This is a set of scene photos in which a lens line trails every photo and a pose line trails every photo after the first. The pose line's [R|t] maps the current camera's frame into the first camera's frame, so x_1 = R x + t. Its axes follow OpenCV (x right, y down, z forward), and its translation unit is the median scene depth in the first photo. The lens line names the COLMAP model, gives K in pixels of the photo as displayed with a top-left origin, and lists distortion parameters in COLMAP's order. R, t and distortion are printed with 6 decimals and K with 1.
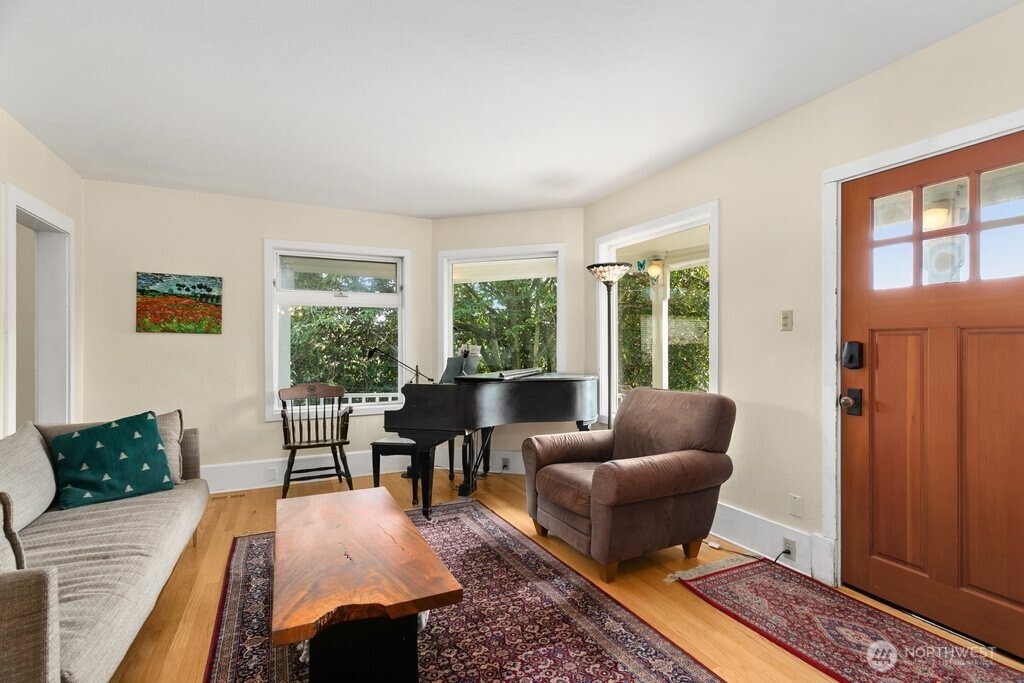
lens RADIAL K [[479.3, 0, 517.2], [0, 479.3, 344.8], [0, 0, 1]] dist [0.005904, 0.001119]
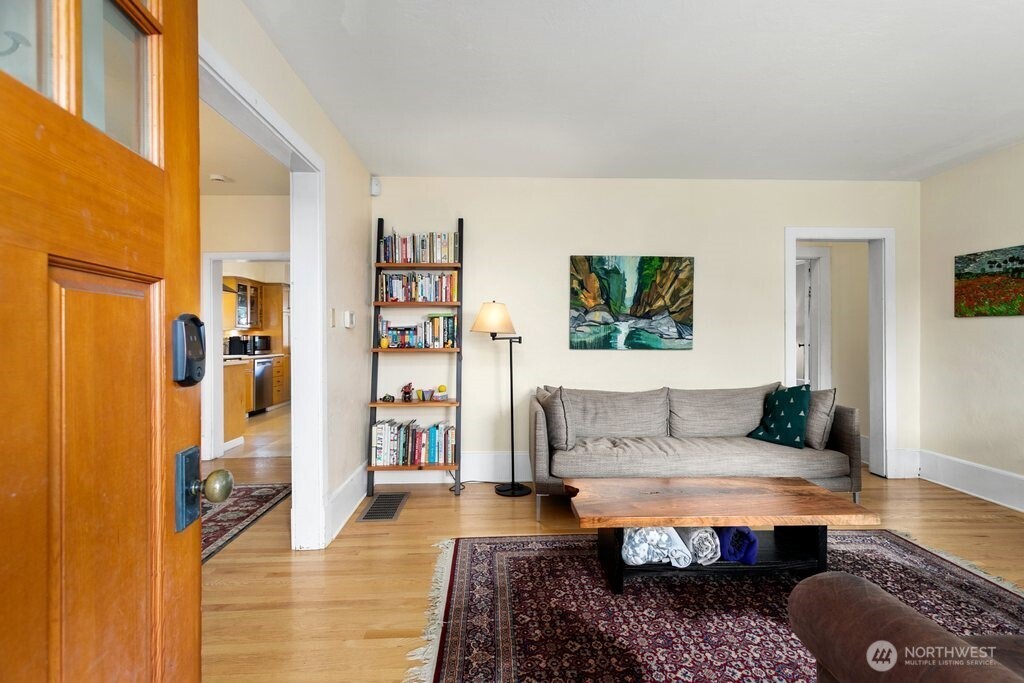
lens RADIAL K [[479.3, 0, 516.3], [0, 479.3, 338.3], [0, 0, 1]] dist [0.005904, 0.001119]
pose [[-0.394002, 0.004952, -0.919096, 0.462239], [0.004429, 0.999984, 0.003489, 0.008985], [0.919099, -0.002696, -0.394018, 0.550499]]
